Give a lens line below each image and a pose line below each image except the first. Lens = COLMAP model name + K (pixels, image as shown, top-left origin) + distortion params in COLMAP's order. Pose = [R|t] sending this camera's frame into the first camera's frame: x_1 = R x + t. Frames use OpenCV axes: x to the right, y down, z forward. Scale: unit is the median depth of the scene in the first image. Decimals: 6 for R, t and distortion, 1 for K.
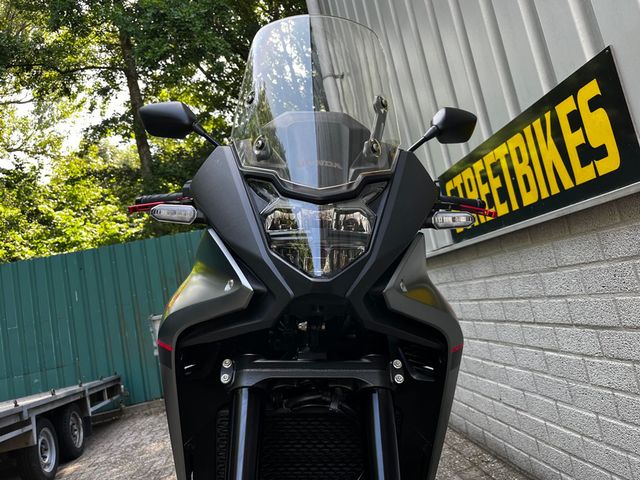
lens RADIAL K [[487.5, 0, 320.2], [0, 487.5, 242.3], [0, 0, 1]] dist [0.039625, -0.074388]
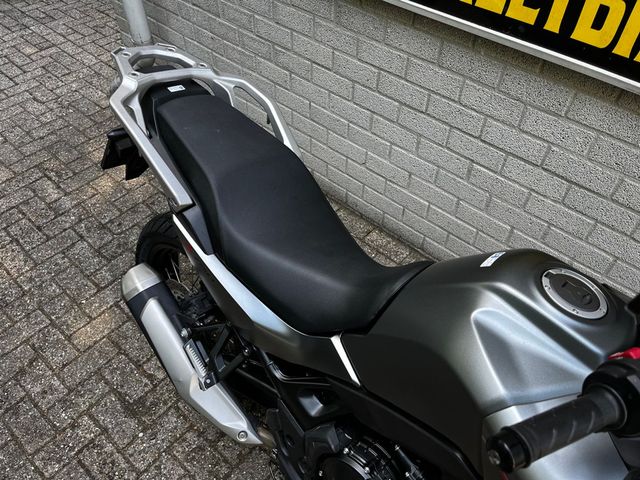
lens RADIAL K [[489.0, 0, 324.5], [0, 489.0, 238.3], [0, 0, 1]] dist [0.067457, -0.097972]
pose [[0.718696, -0.328596, 0.612781, -0.437197], [-0.254051, 0.696263, 0.671324, -0.275561], [-0.647251, -0.638156, 0.416921, 0.717621]]
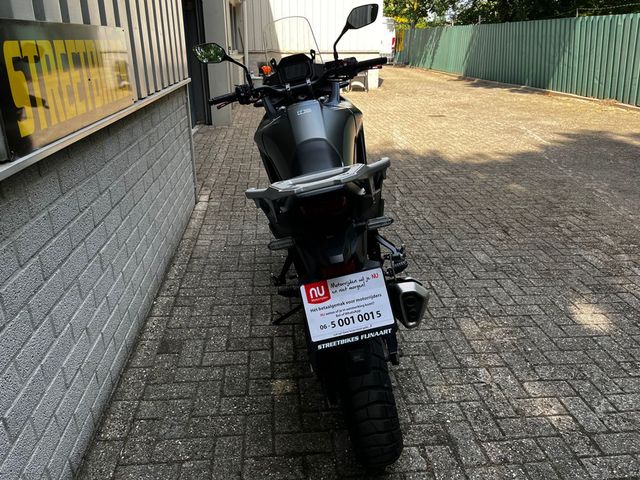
lens RADIAL K [[490.3, 0, 323.2], [0, 490.3, 245.2], [0, 0, 1]] dist [0.058056, -0.077584]
pose [[-0.979369, 0.186483, 0.077850, -0.105241], [0.200728, 0.942224, 0.268185, 0.019858], [-0.023341, 0.278278, -0.960217, 2.100555]]
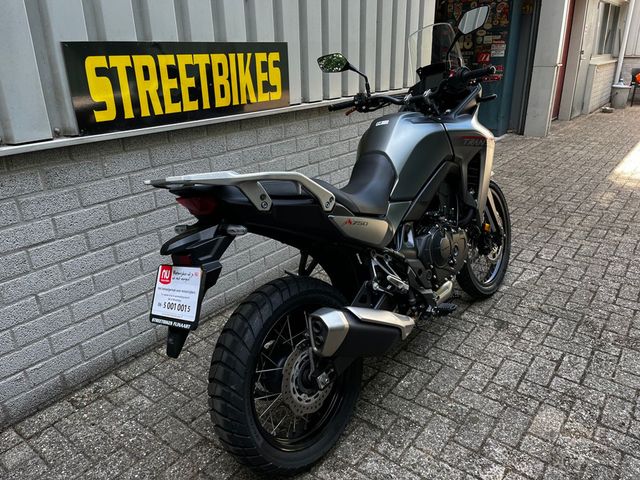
lens RADIAL K [[490.3, 0, 323.2], [0, 490.3, 245.2], [0, 0, 1]] dist [0.058056, -0.077584]
pose [[-0.710747, -0.045457, 0.701977, -0.798800], [0.088125, 0.984295, 0.152965, 0.124135], [-0.697905, 0.170581, -0.695579, 1.813185]]
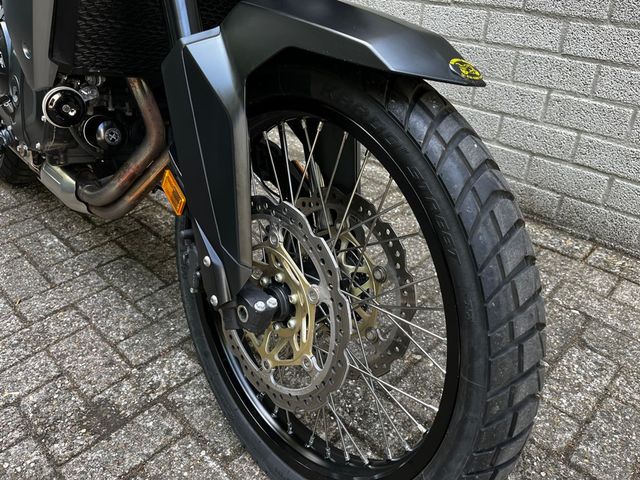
lens RADIAL K [[491.3, 0, 318.5], [0, 491.3, 237.7], [0, 0, 1]] dist [0.055462, -0.081443]
pose [[0.759630, -0.158138, 0.630836, -0.264771], [-0.228852, 0.842952, 0.486887, 0.141777], [-0.608760, -0.514223, 0.604141, 0.011773]]
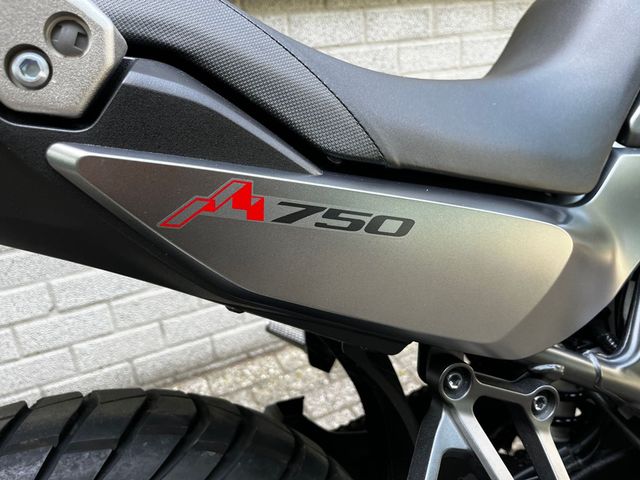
lens RADIAL K [[509.0, 0, 320.0], [0, 509.0, 240.0], [0, 0, 1]] dist [-0.028788, -0.001172]
pose [[-0.282494, -0.134366, 0.949812, -0.320651], [0.028539, 0.988526, 0.148331, 0.218964], [-0.958844, 0.069009, -0.275418, 1.126362]]
